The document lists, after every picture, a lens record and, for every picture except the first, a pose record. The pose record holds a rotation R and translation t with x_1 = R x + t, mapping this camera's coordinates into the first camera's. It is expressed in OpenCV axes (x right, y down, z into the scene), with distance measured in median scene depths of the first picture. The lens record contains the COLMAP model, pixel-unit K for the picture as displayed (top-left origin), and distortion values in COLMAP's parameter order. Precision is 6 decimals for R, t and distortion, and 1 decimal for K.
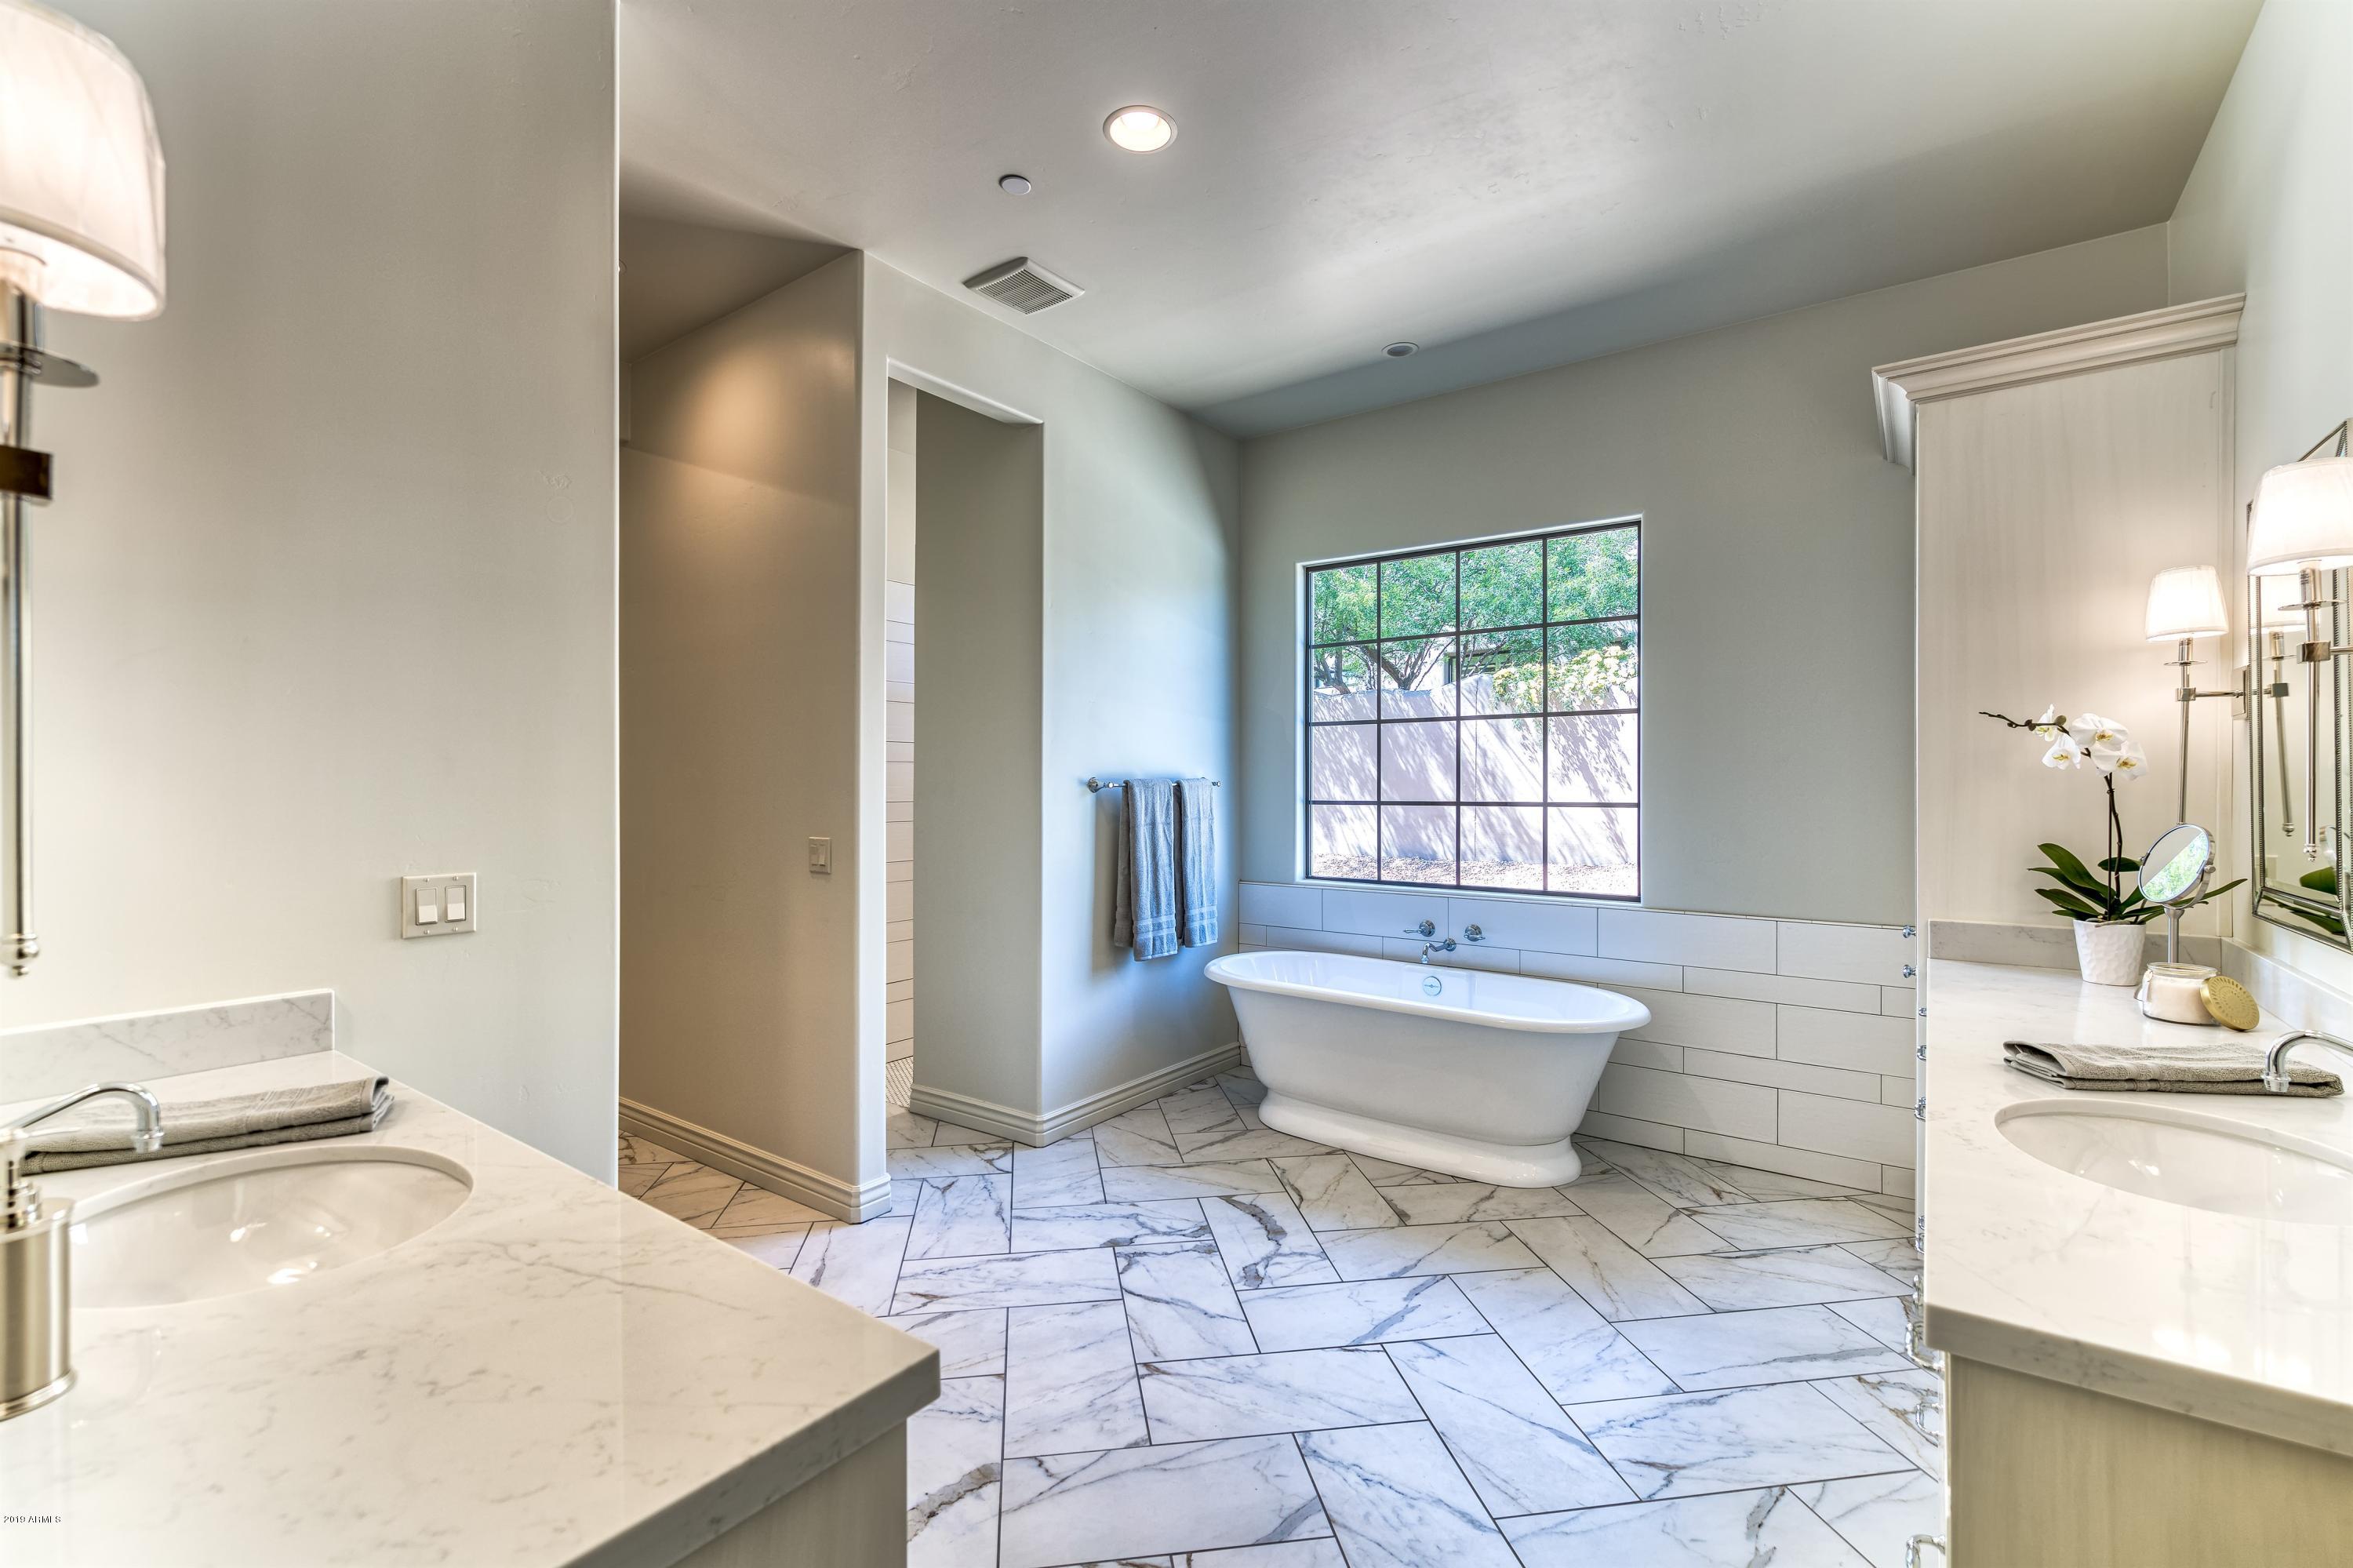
lens RADIAL K [[1014.3, 0, 1171.5], [0, 1014.3, 782.9], [0, 0, 1]] dist [0.003983, -0.000114]
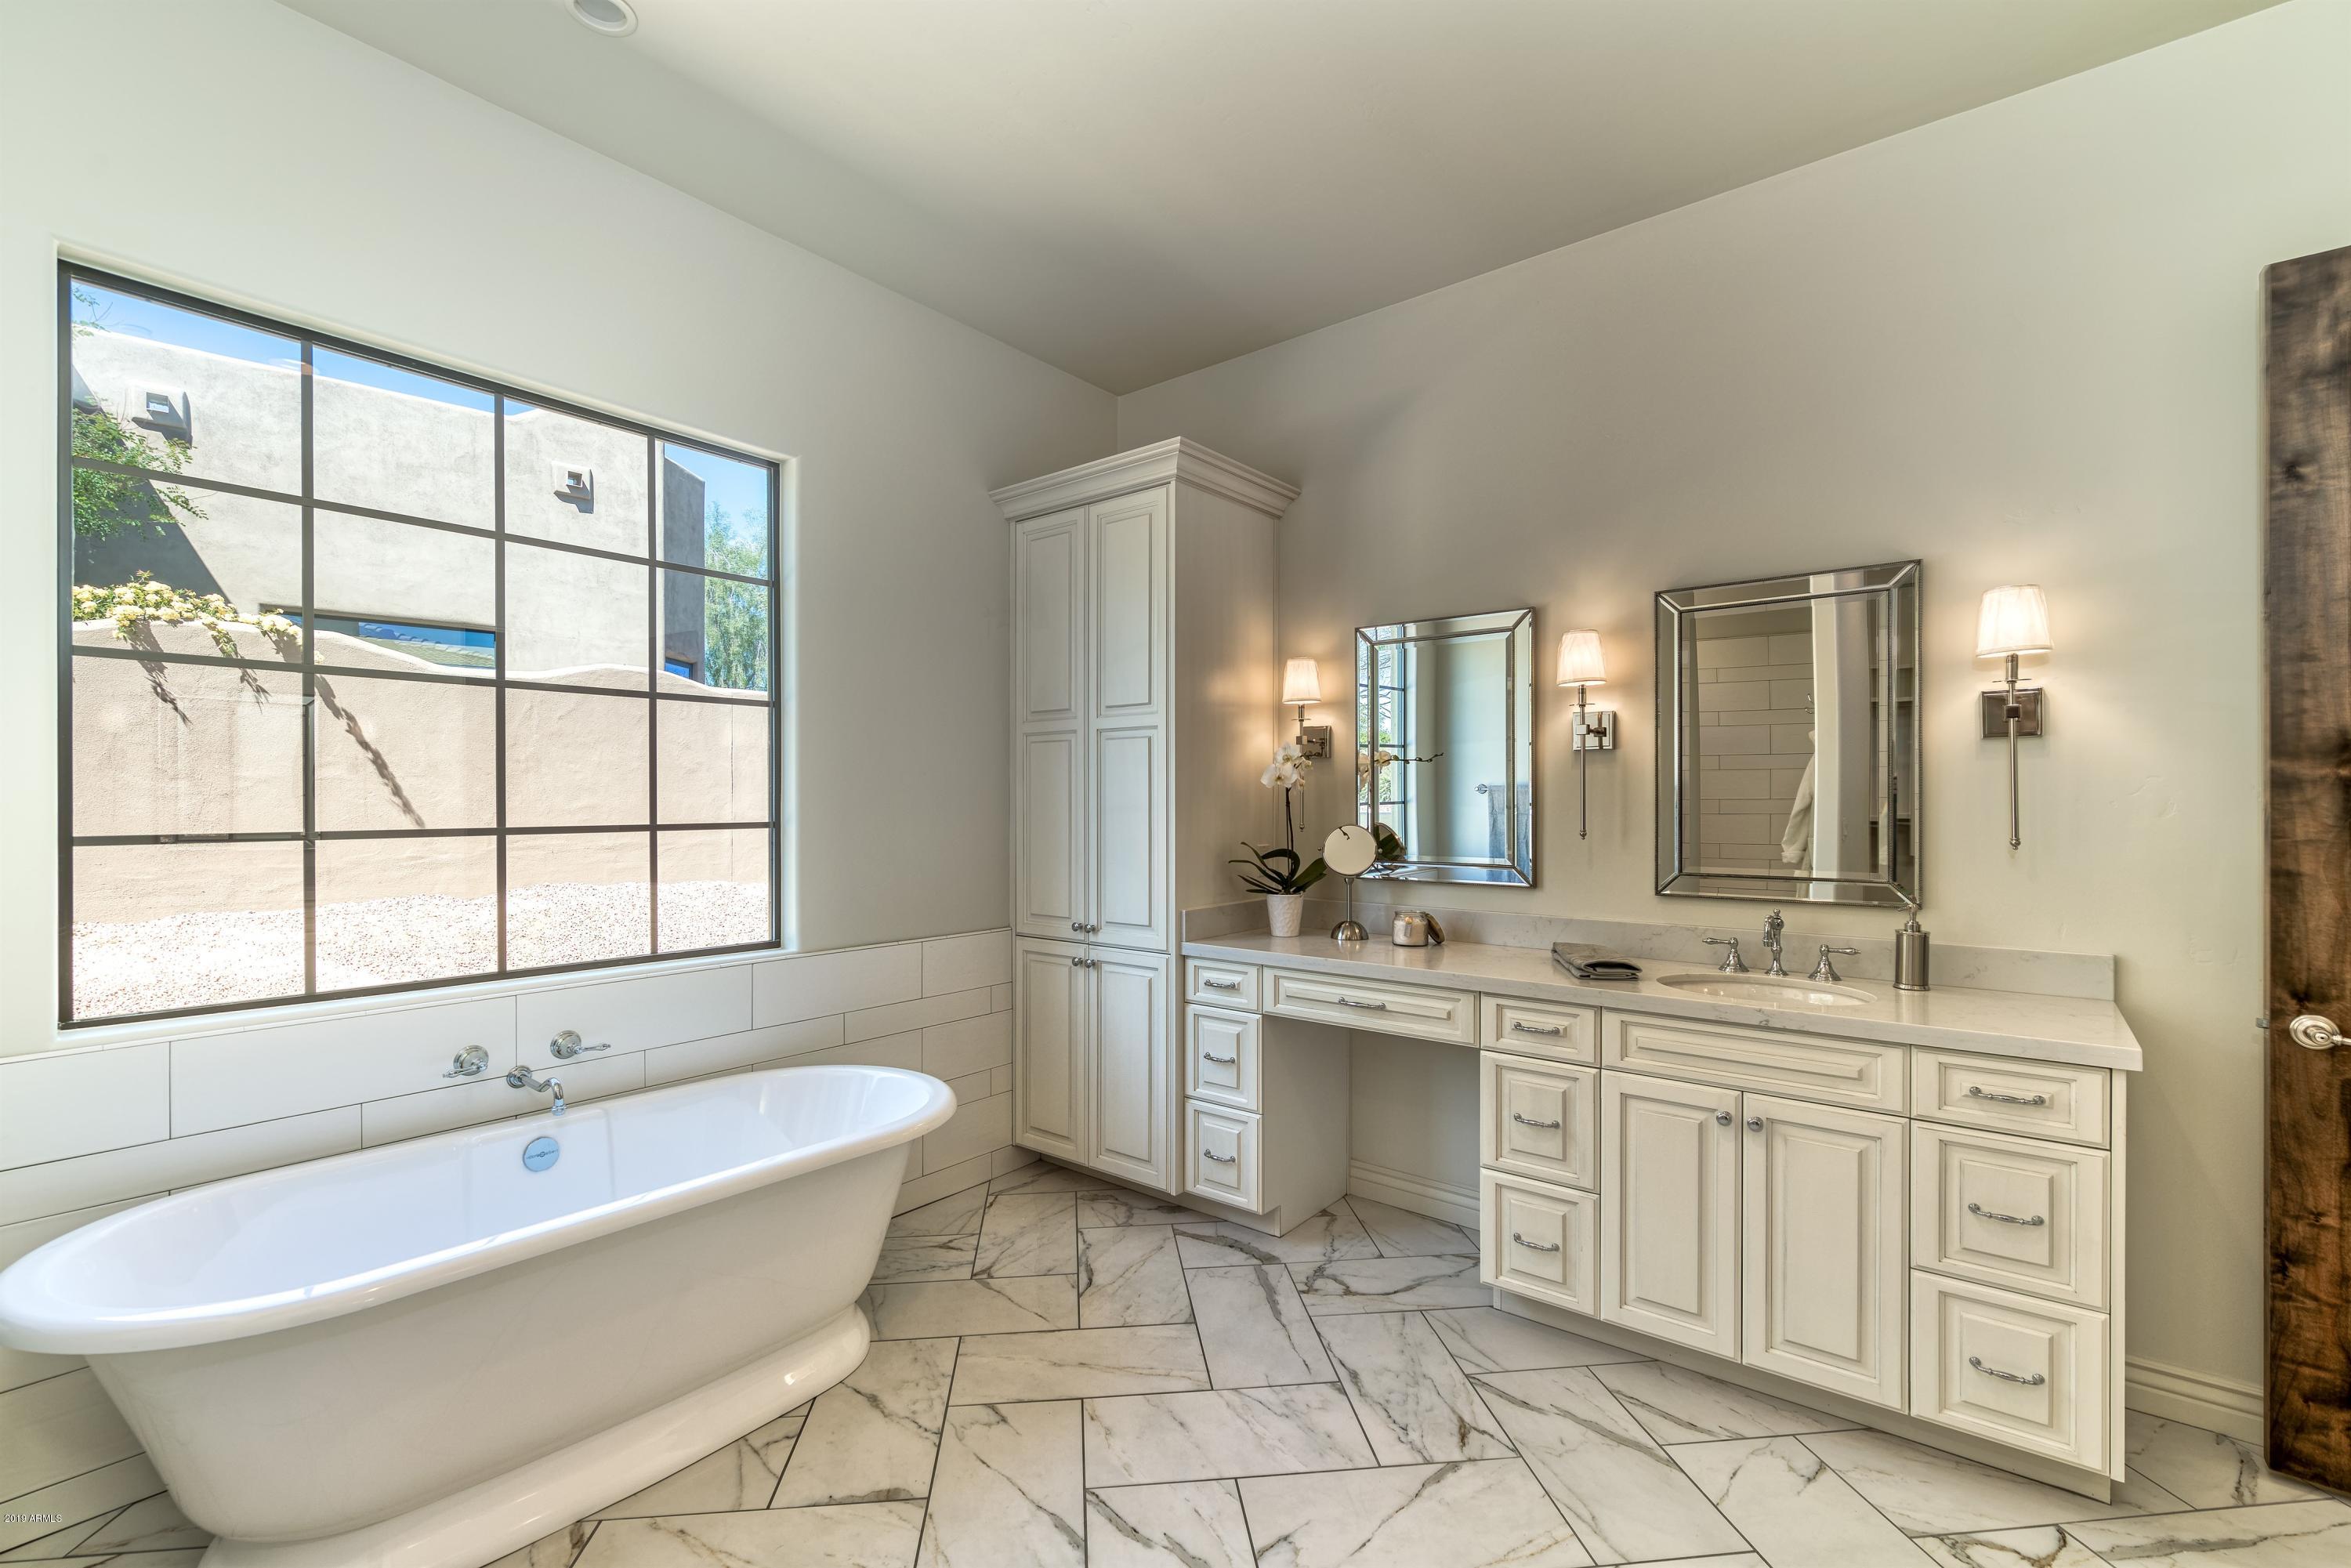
lens RADIAL K [[1013.4, 0, 1170.6], [0, 1013.4, 796.0], [0, 0, 1]] dist [0.003983, -0.000114]
pose [[0.037986, 0.004983, 0.999266, -0.421029], [0.001289, 0.999986, -0.005036, 0.004184], [-0.999277, 0.001480, 0.037979, 0.880606]]
